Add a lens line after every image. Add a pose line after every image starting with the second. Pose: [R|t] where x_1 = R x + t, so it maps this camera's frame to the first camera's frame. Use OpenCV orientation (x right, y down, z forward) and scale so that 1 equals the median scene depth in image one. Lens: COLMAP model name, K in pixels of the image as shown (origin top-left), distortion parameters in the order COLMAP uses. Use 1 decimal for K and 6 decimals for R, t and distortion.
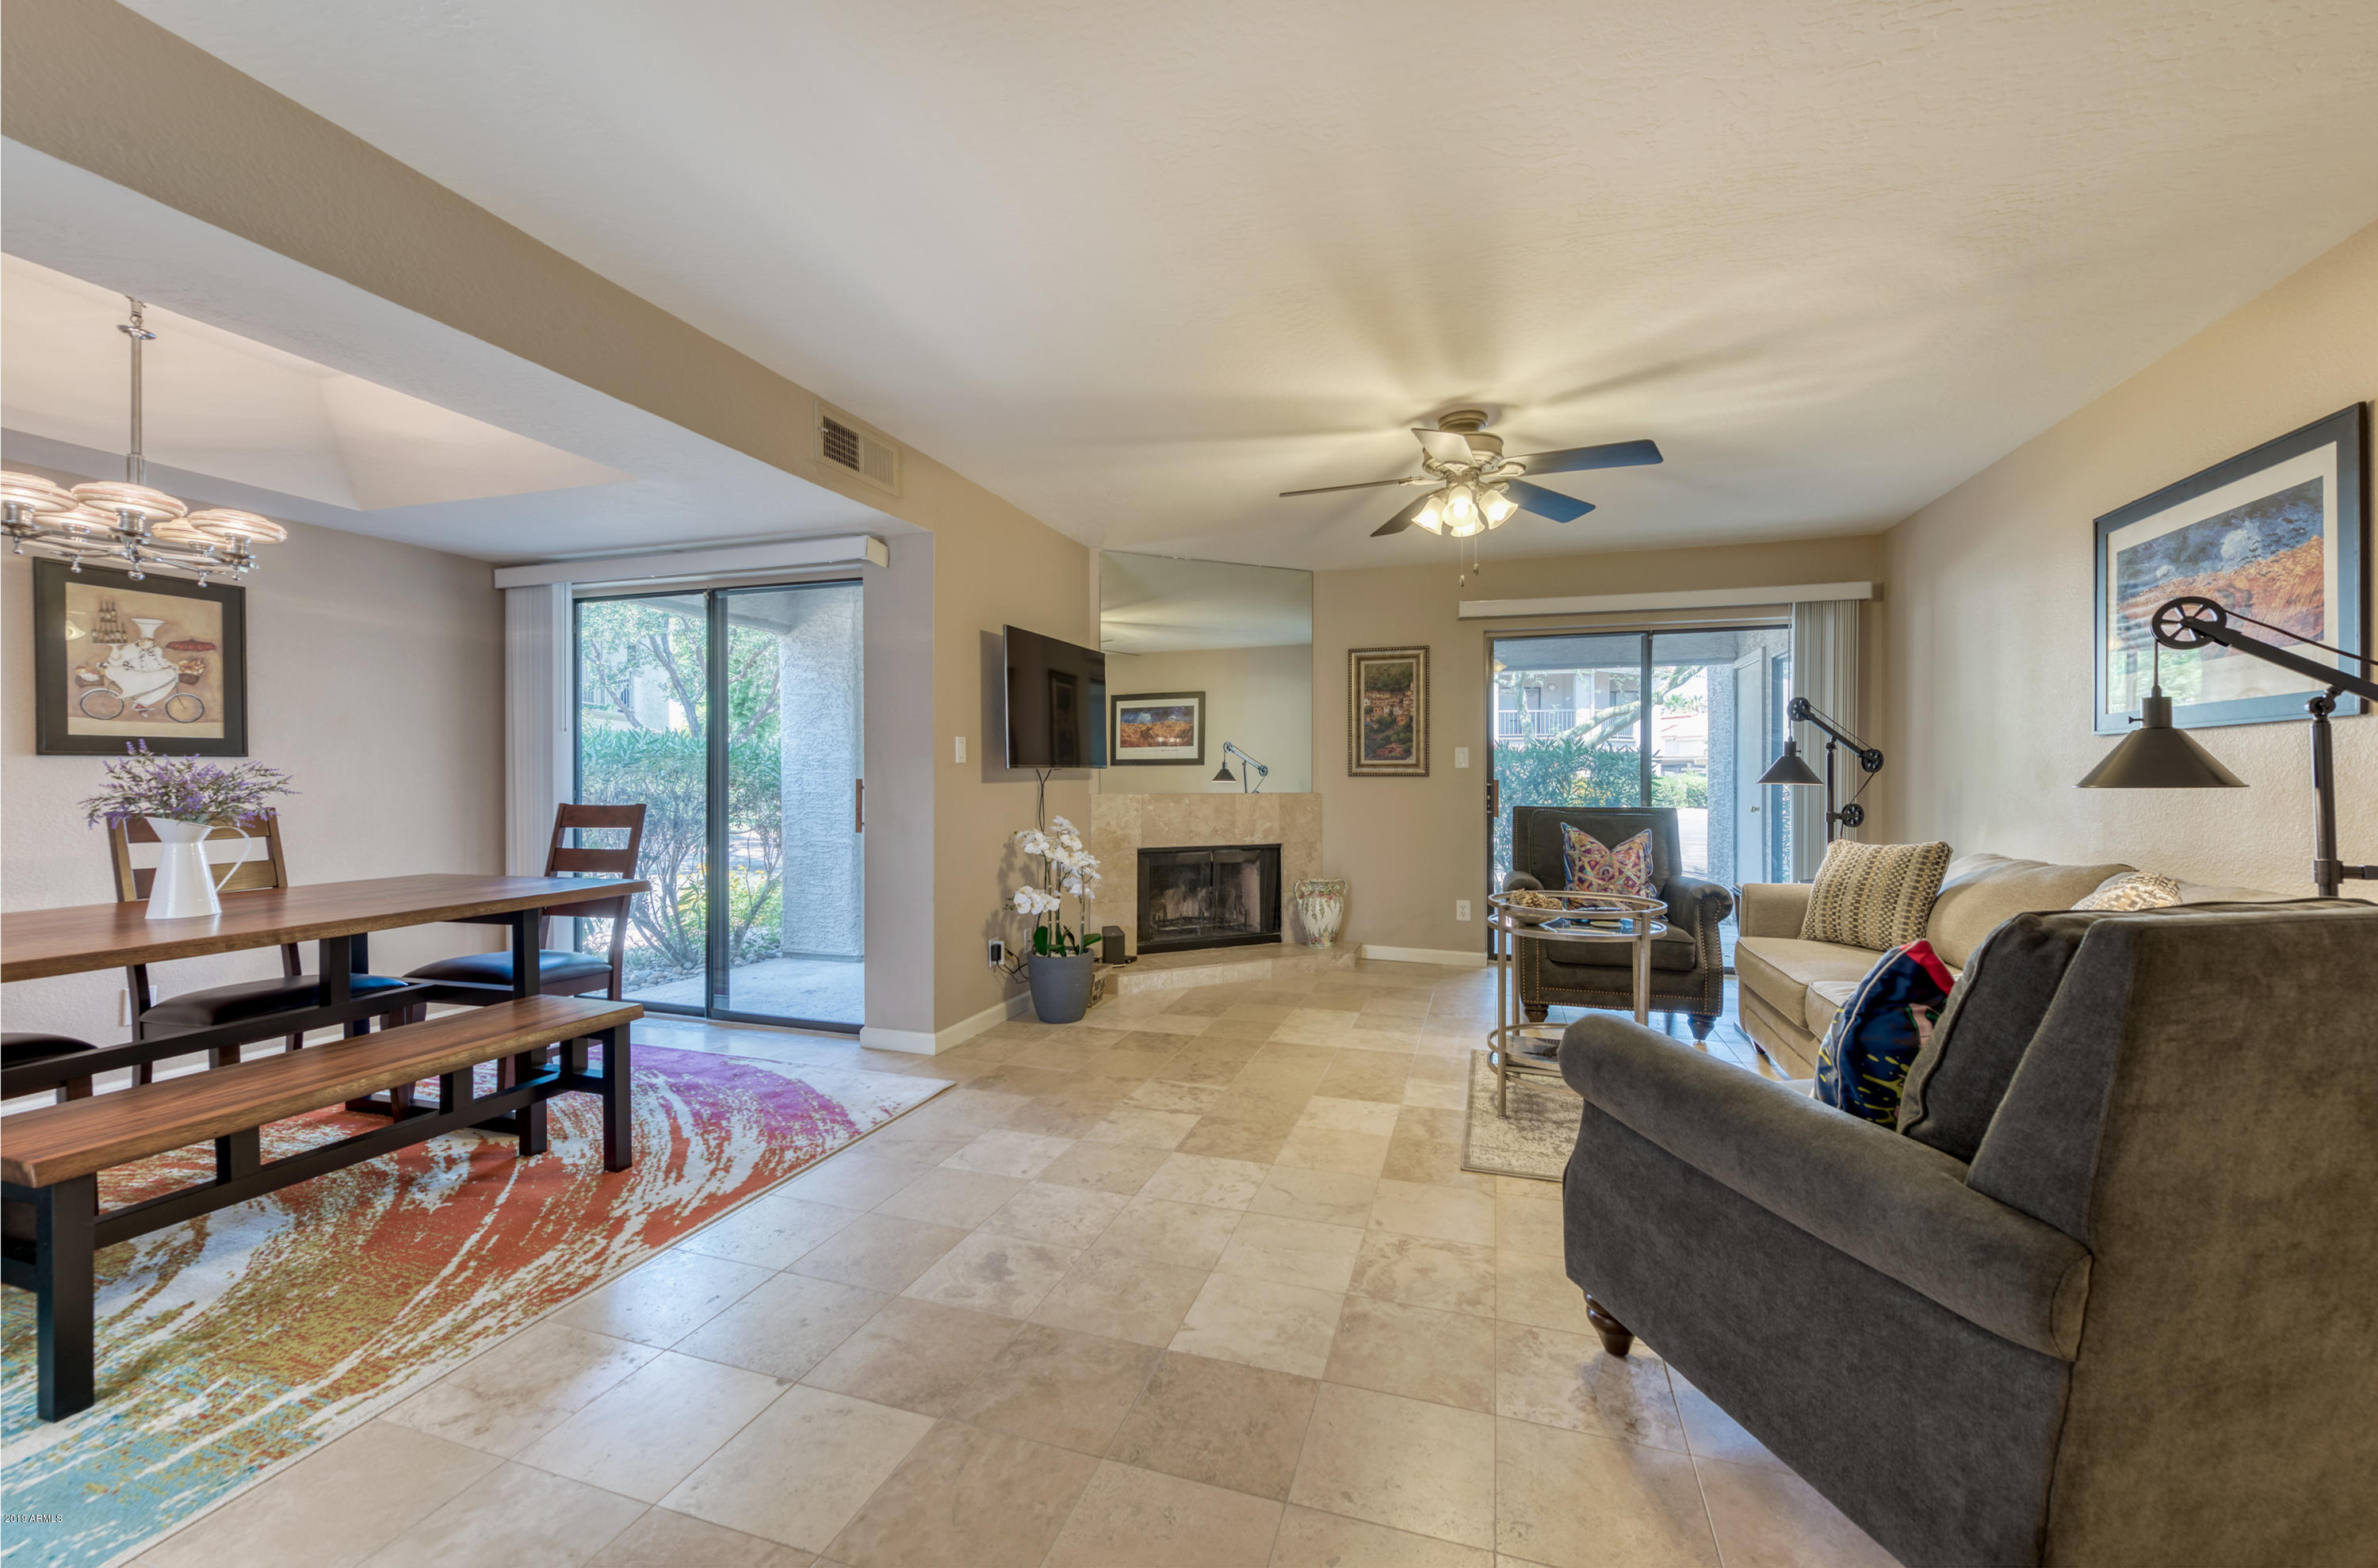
lens RADIAL K [[947.8, 0, 1181.8], [0, 947.8, 778.1], [0, 0, 1]] dist [-0.001086, -0.000885]
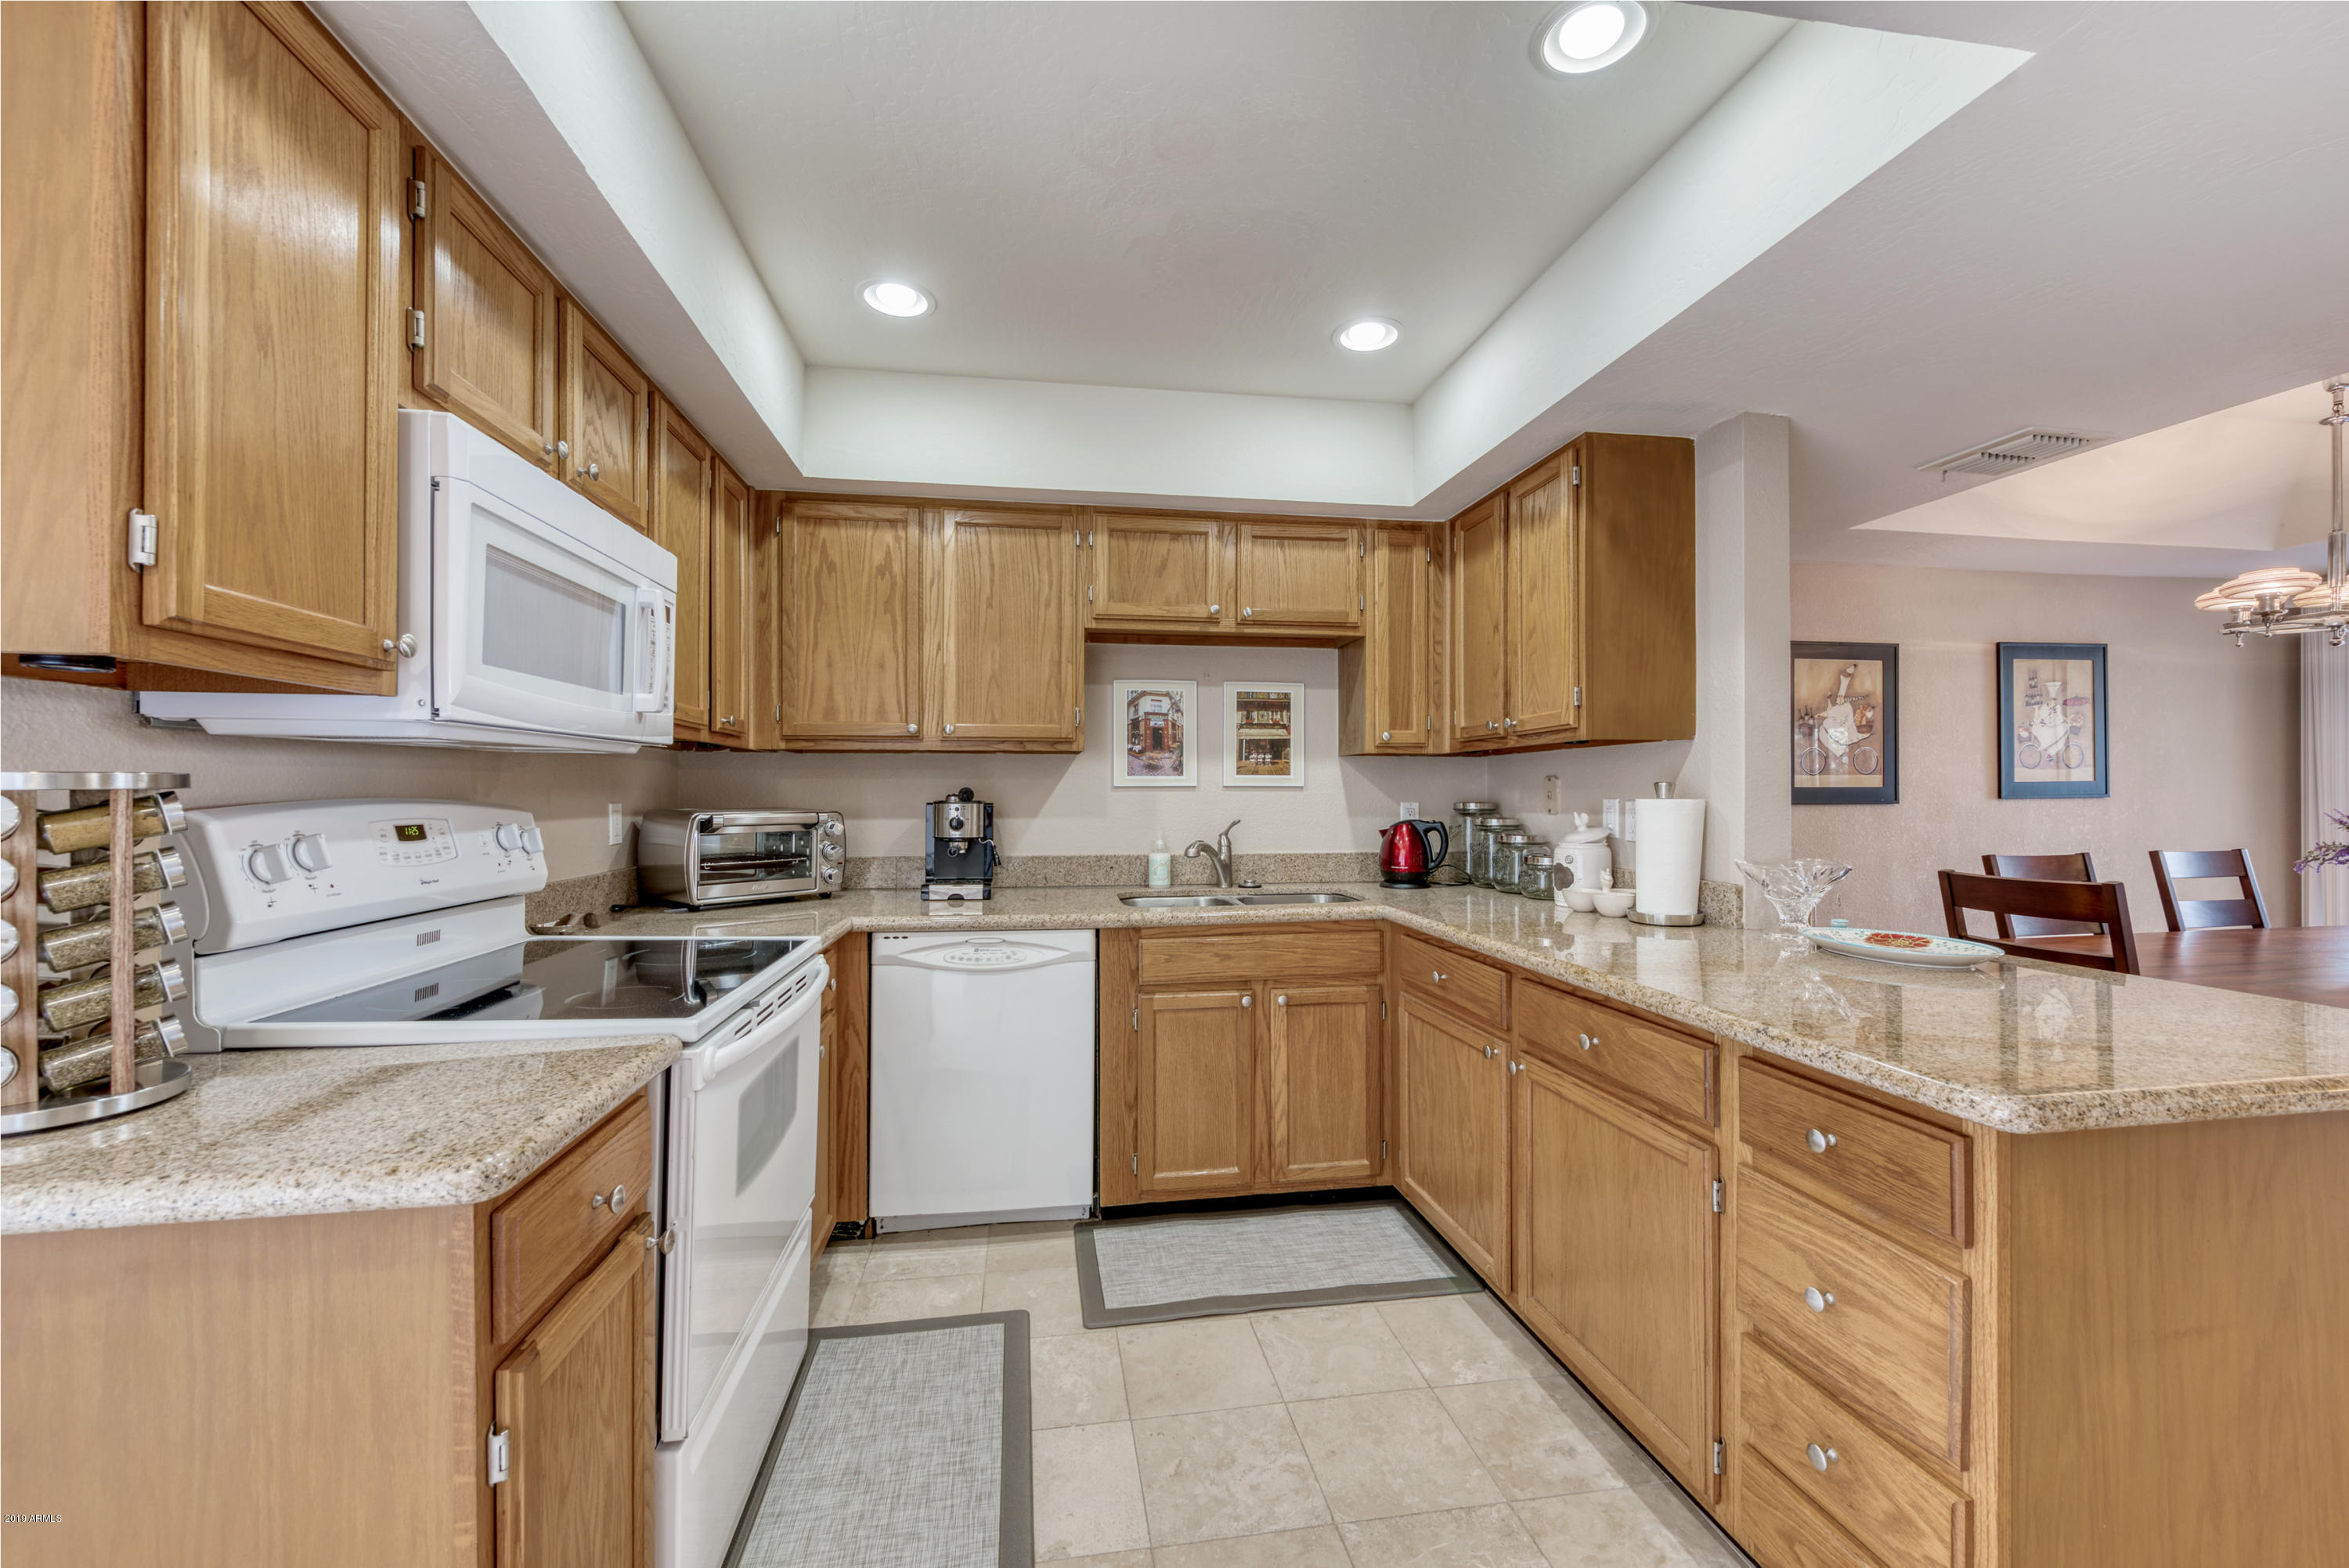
lens RADIAL K [[921.1, 0, 1162.5], [0, 921.1, 798.8], [0, 0, 1]] dist [0.002722, -0.002204]
pose [[0.464189, -0.002459, -0.885733, -0.587444], [0.005594, 0.999984, 0.000155, -0.028926], [0.885719, -0.005027, 0.464195, -0.512283]]
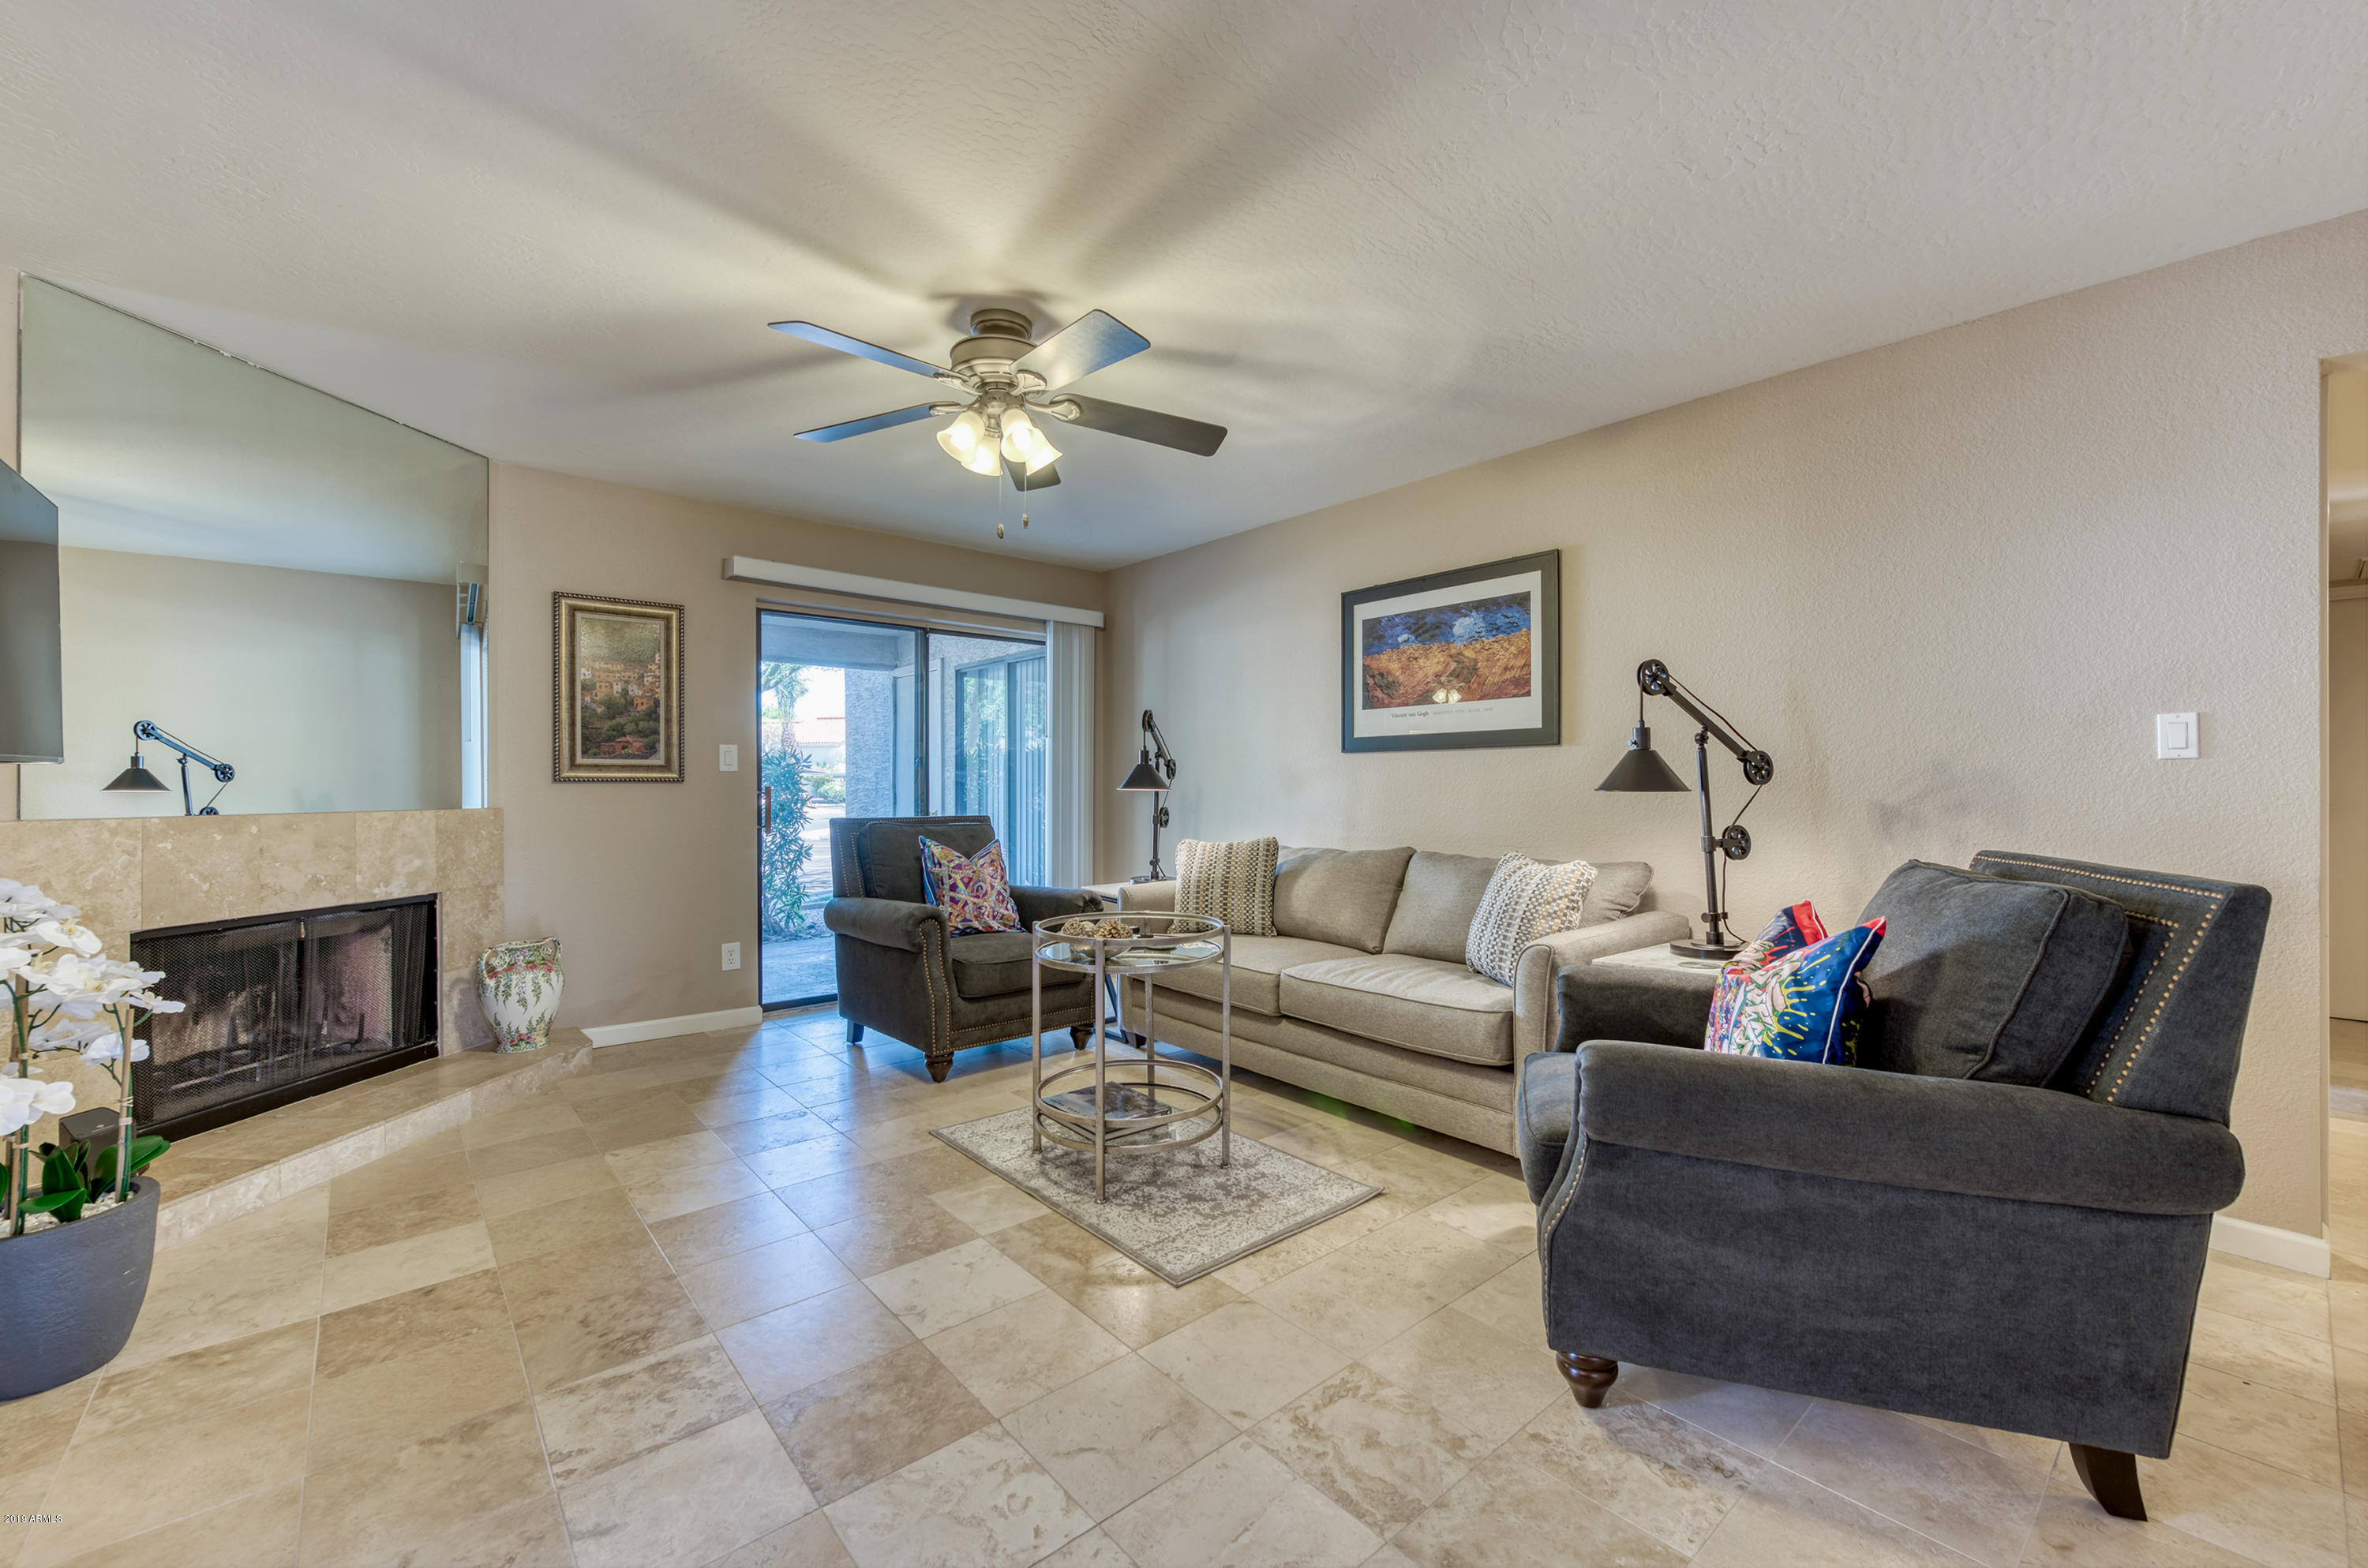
lens RADIAL K [[943.6, 0, 1189.9], [0, 943.6, 785.7], [0, 0, 1]] dist [-0.001086, -0.000885]
pose [[0.507468, -0.002208, 0.861668, -0.301158], [0.000990, 0.999998, 0.001979, -0.000762], [-0.861670, -0.000151, 0.507469, 0.488357]]
